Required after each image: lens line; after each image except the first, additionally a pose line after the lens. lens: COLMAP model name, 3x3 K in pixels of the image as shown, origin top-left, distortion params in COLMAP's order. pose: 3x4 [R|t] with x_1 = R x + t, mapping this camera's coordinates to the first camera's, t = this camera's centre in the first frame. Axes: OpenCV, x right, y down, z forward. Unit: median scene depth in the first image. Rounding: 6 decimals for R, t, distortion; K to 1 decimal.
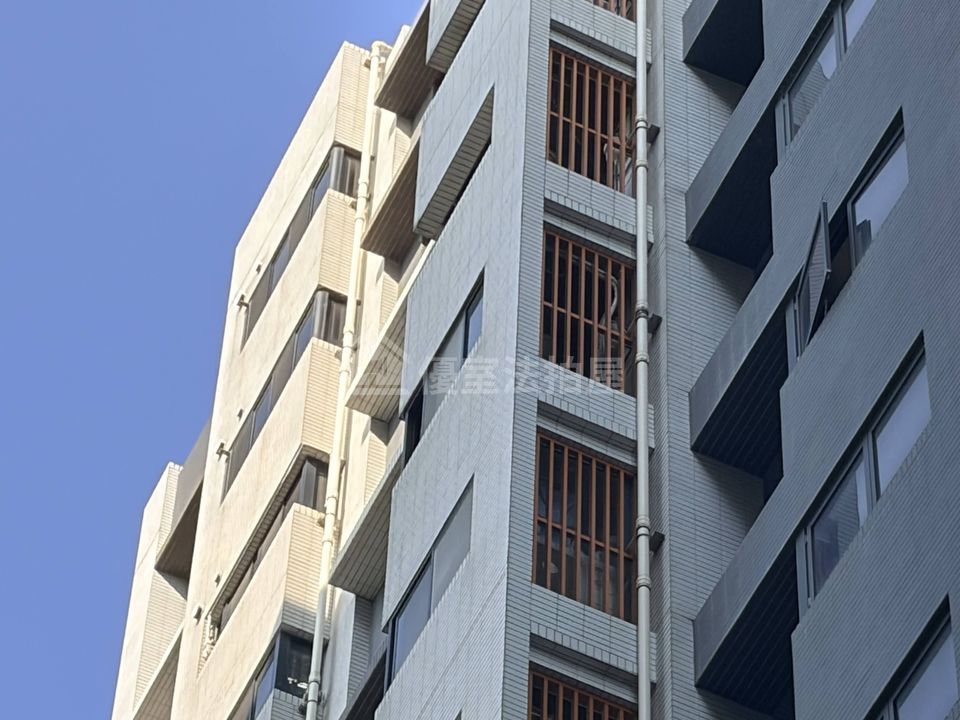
lens RADIAL K [[4566.3, 0, 480.9], [0, 4566.3, 360.6], [0, 0, 1]] dist [0.090236, 0.000000]
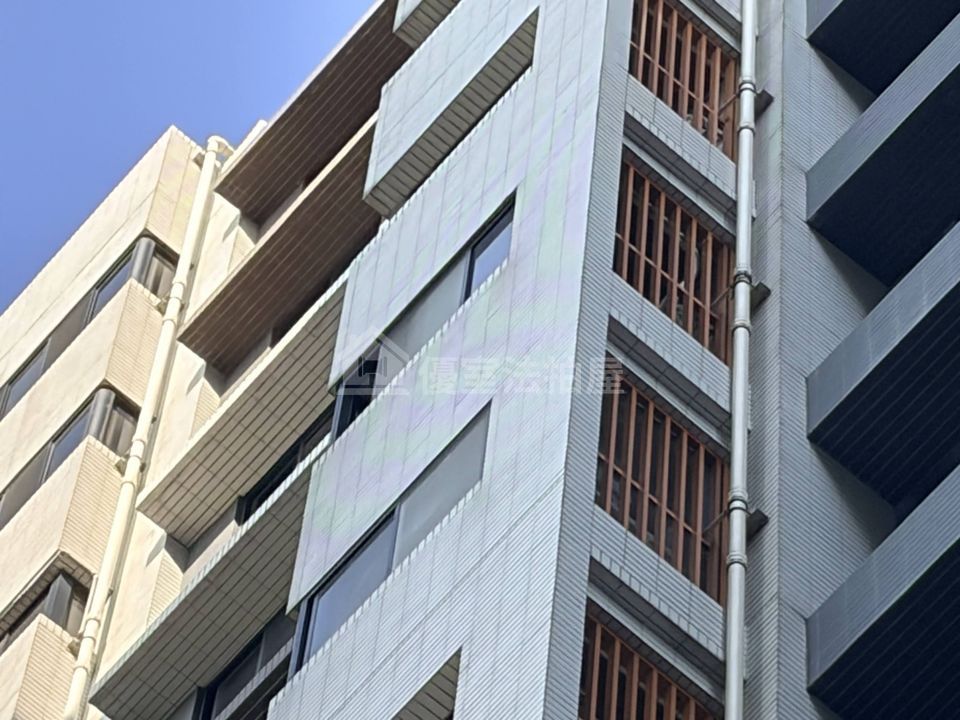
lens RADIAL K [[5933.6, 0, 479.9], [0, 5933.6, 359.7], [0, 0, 1]] dist [-0.052449, 0.000000]
pose [[0.965044, 0.245933, 0.090590, -0.068016], [-0.226455, 0.956451, -0.184171, 0.146242], [-0.131939, 0.157219, 0.978711, 0.101158]]
